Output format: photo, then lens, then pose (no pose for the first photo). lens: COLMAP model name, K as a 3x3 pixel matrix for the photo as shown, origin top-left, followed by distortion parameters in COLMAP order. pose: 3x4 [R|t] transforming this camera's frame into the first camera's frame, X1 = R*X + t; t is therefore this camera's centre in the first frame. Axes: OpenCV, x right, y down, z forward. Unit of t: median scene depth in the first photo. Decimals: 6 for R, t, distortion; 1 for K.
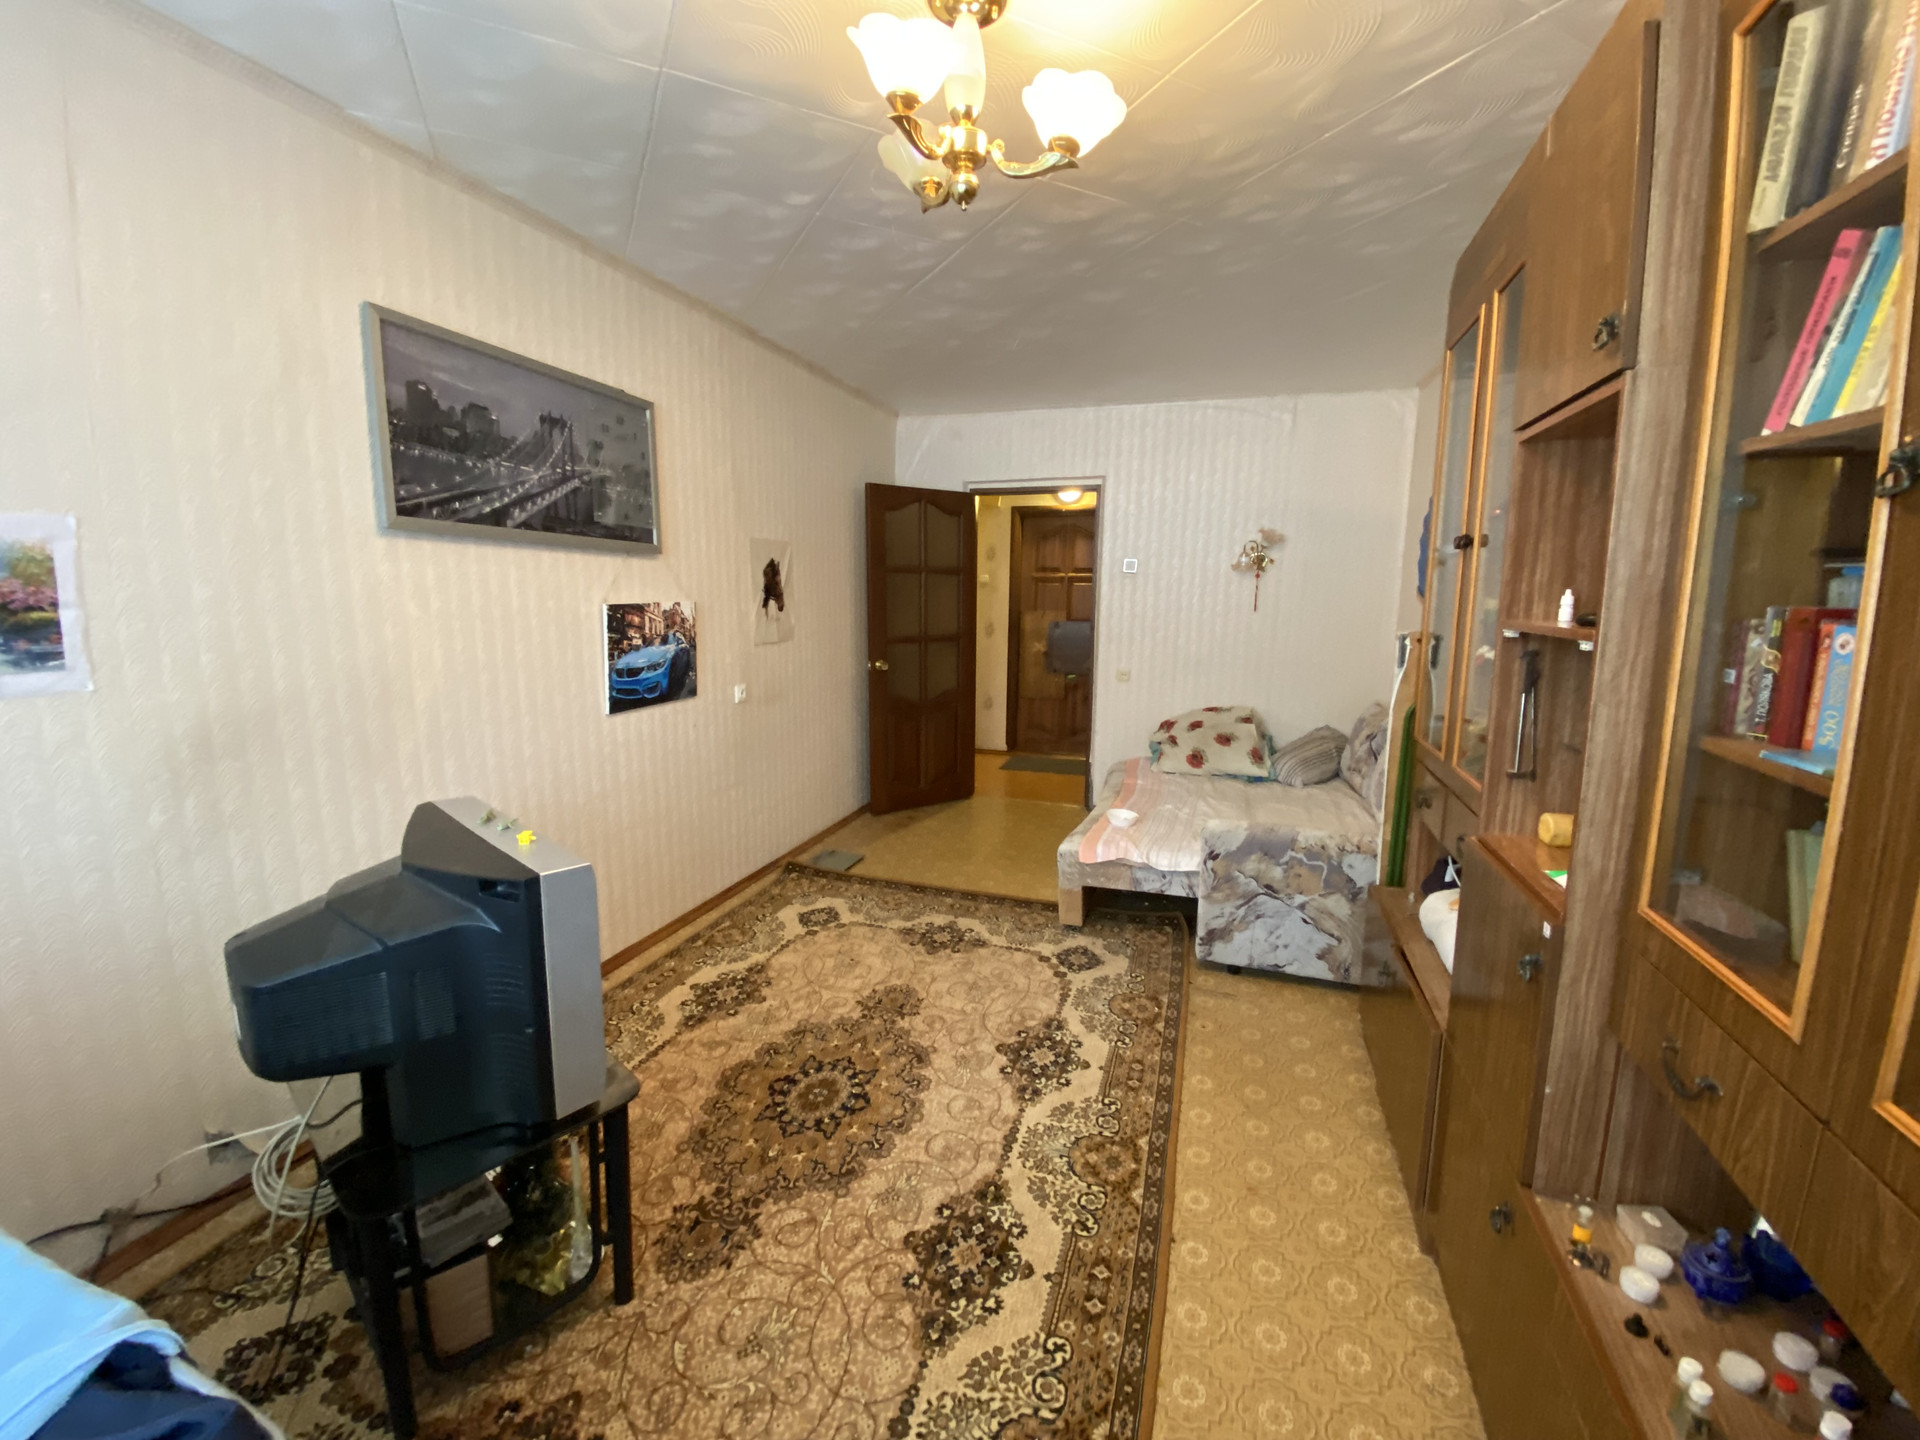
lens RADIAL K [[784.6, 0, 960.0], [0, 784.6, 720.0], [0, 0, 1]] dist [0.000317, 0.000004]
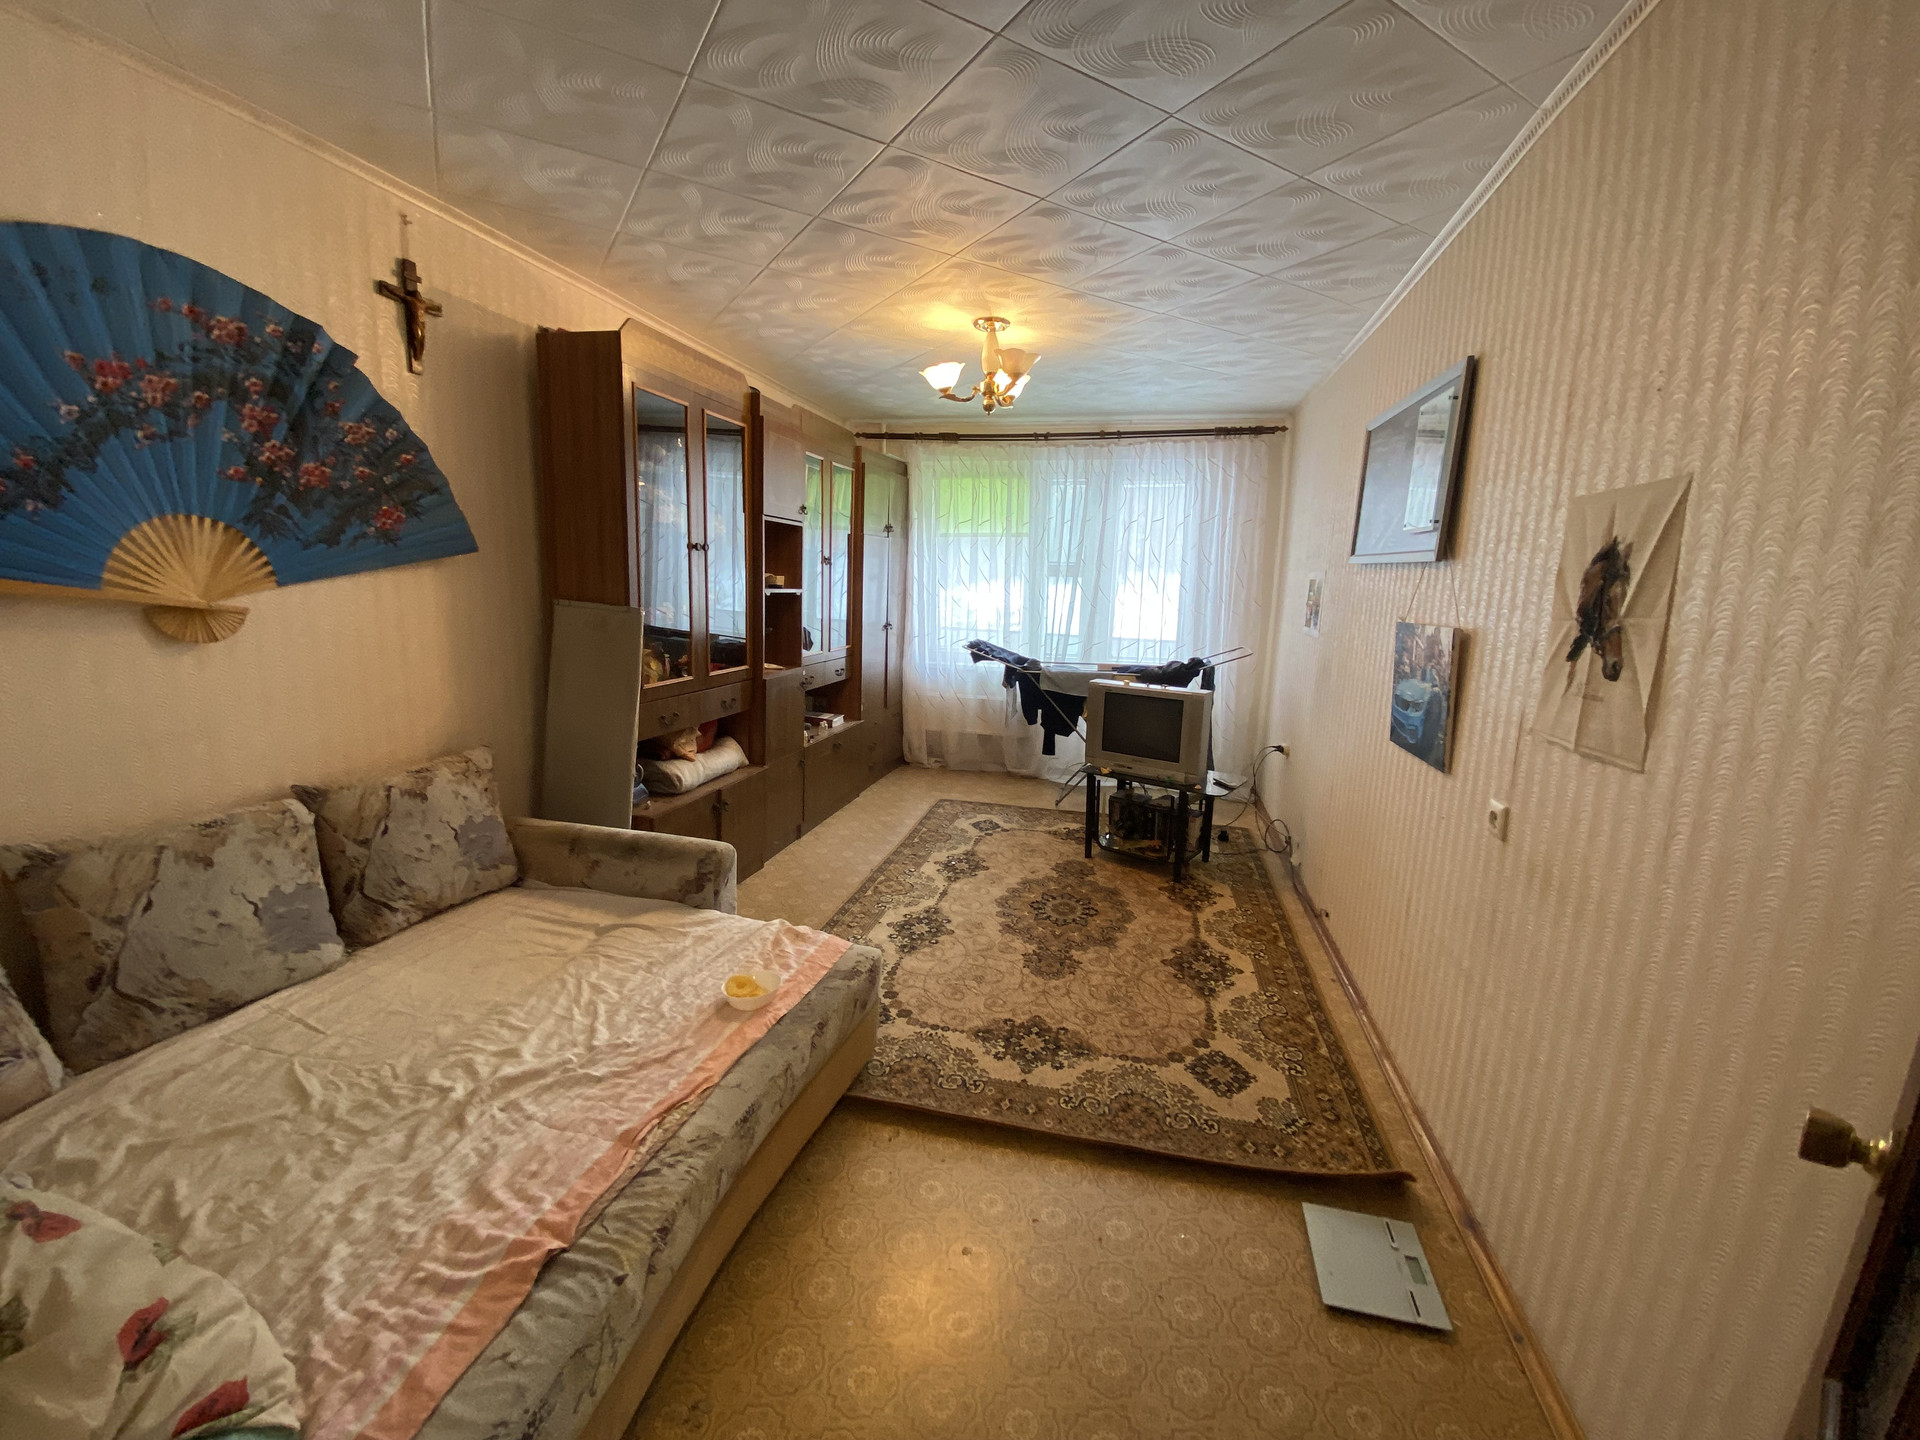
lens RADIAL K [[783.7, 0, 957.6], [0, 783.7, 718.3], [0, 0, 1]] dist [0.023299, -0.021557]
pose [[-0.995817, -0.024936, -0.087906, 0.147224], [-0.052853, 0.941965, 0.331523, -0.321900], [0.074537, 0.334783, -0.939343, 1.881023]]
